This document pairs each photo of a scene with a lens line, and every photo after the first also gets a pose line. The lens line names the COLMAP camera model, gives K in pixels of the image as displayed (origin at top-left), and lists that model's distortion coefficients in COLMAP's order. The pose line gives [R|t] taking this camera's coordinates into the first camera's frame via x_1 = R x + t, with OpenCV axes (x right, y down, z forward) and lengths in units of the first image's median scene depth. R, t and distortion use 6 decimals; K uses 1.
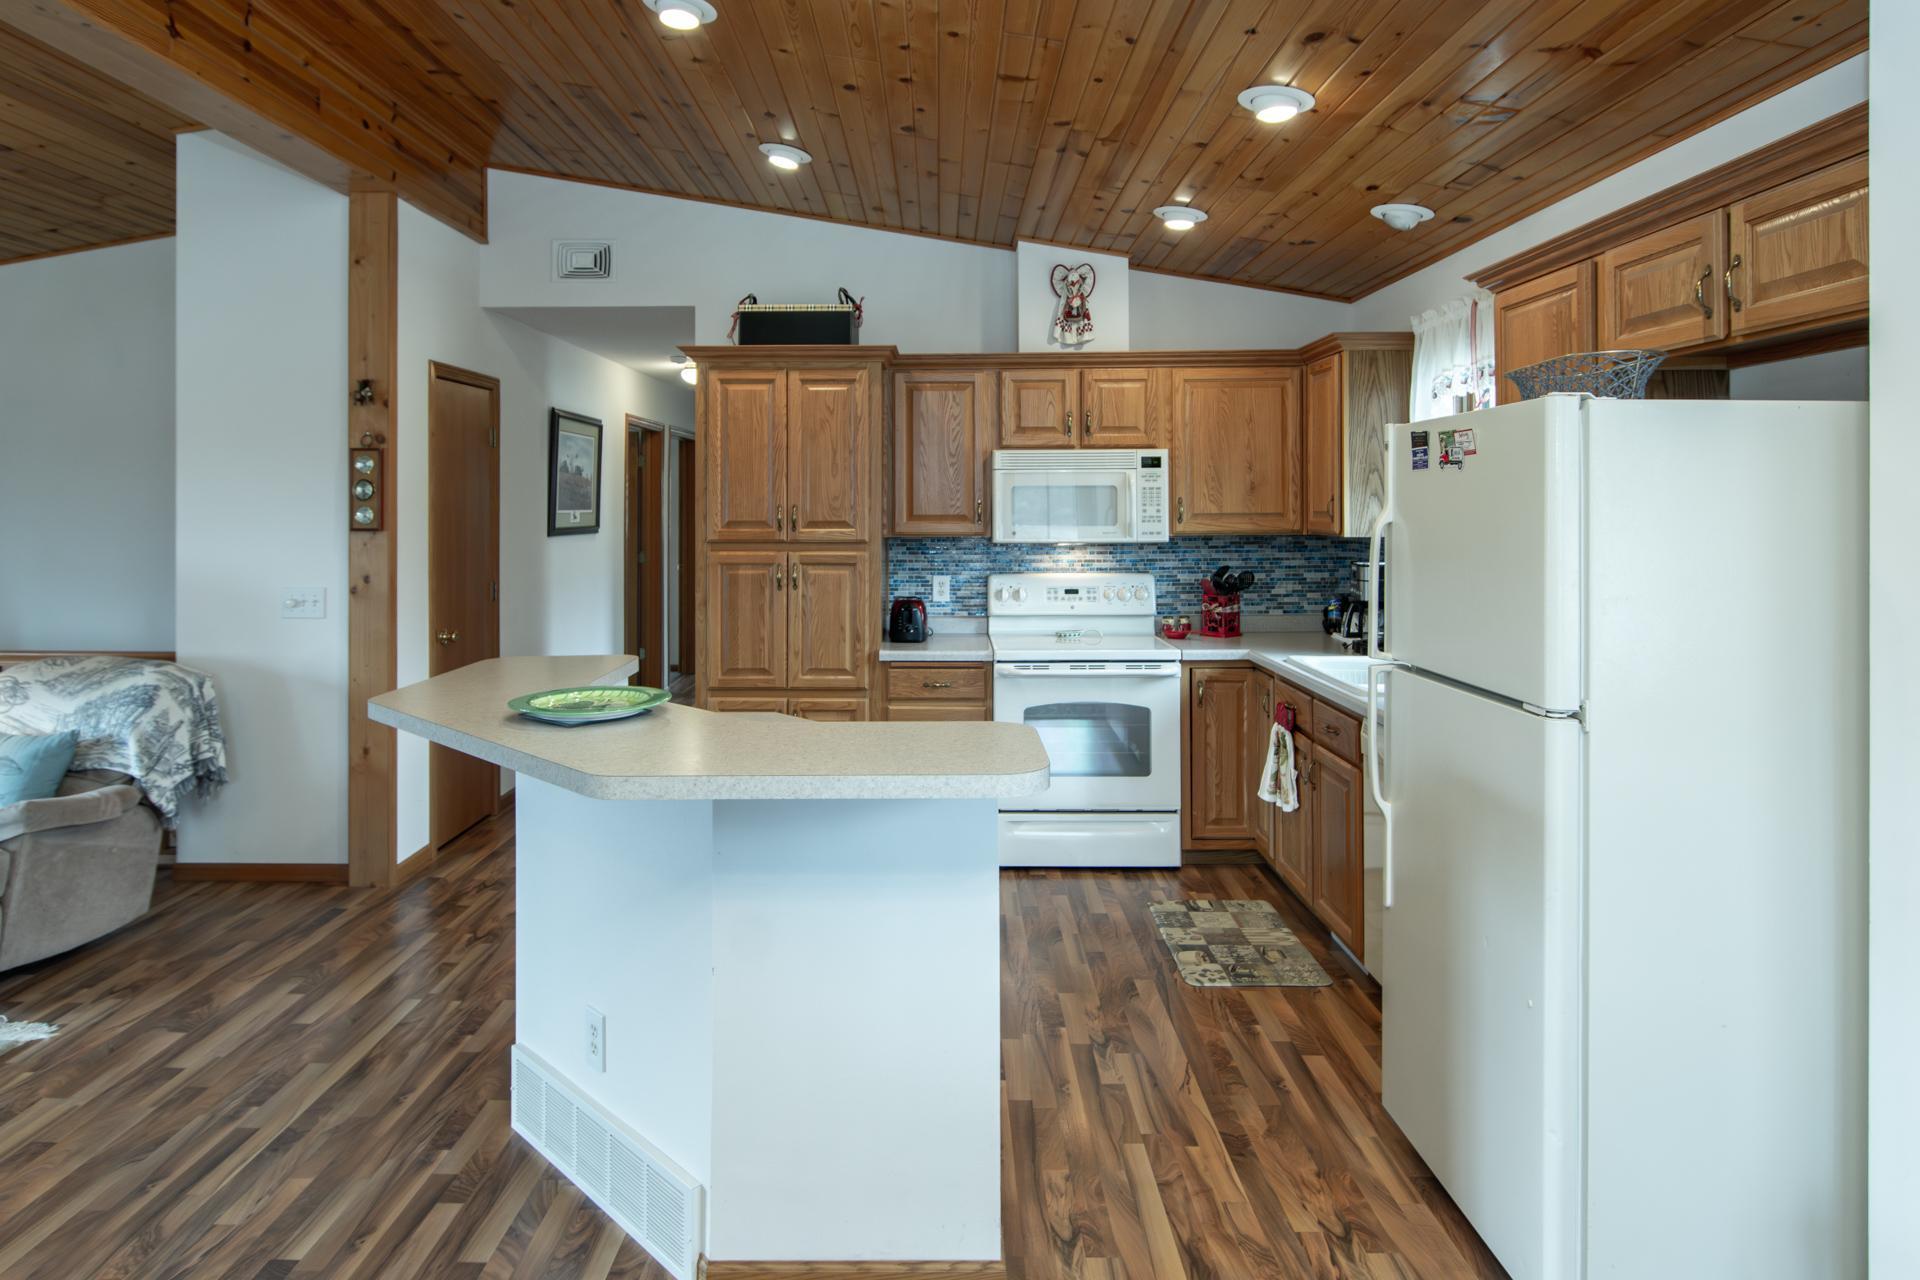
lens RADIAL K [[1138.8, 0, 960.0], [0, 1138.8, 640.0], [0, 0, 1]] dist [0.003518, -0.000623]
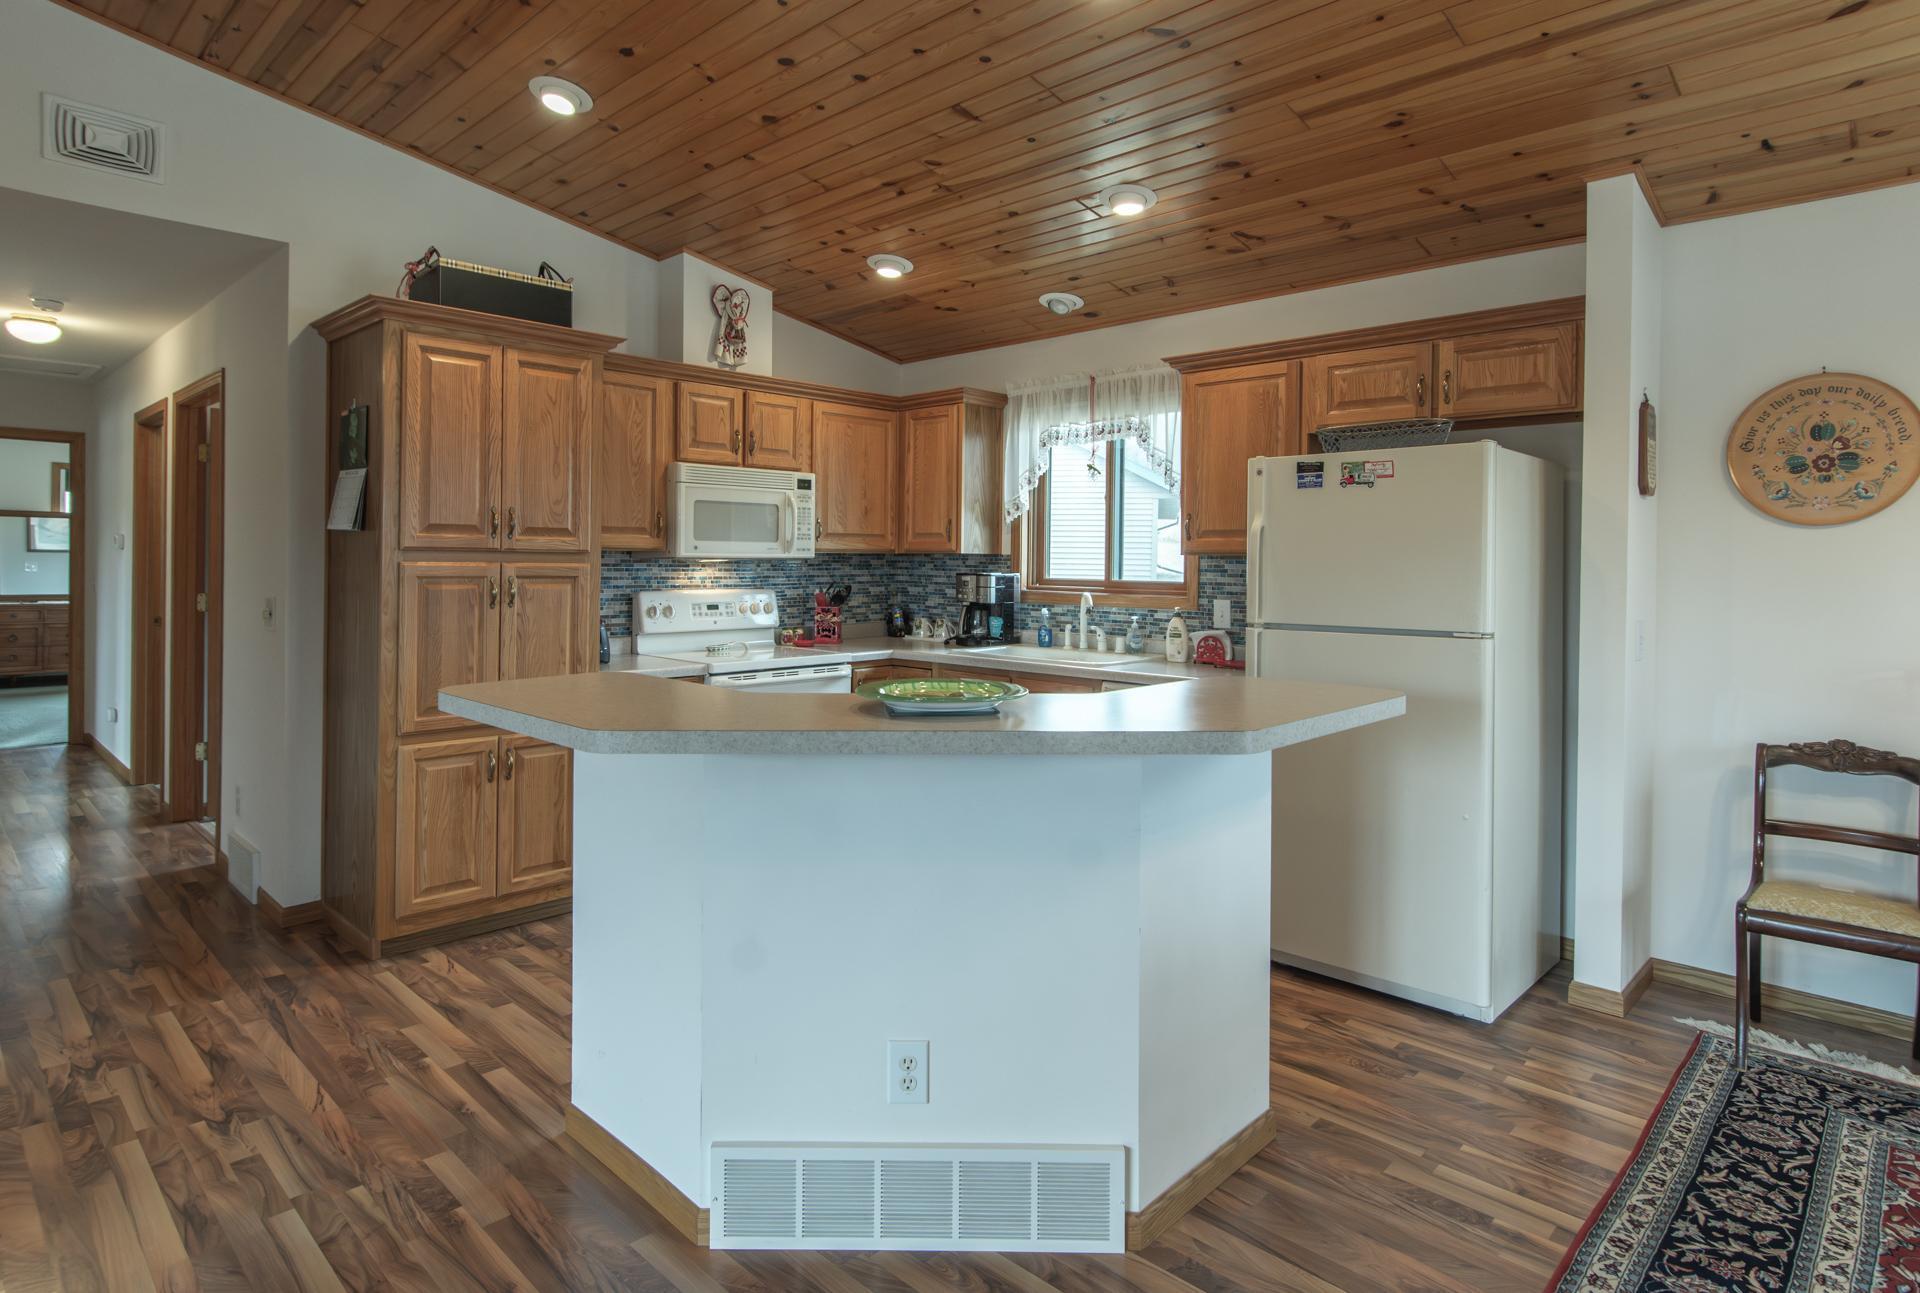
lens RADIAL K [[1016.1, 0, 960.9], [0, 1016.1, 691.6], [0, 0, 1]] dist [0.000872, 0.000129]
pose [[0.696556, -0.084294, 0.712533, -0.439884], [0.073777, 0.996226, 0.045733, 0.008794], [-0.713699, 0.020713, 0.700146, 0.213176]]
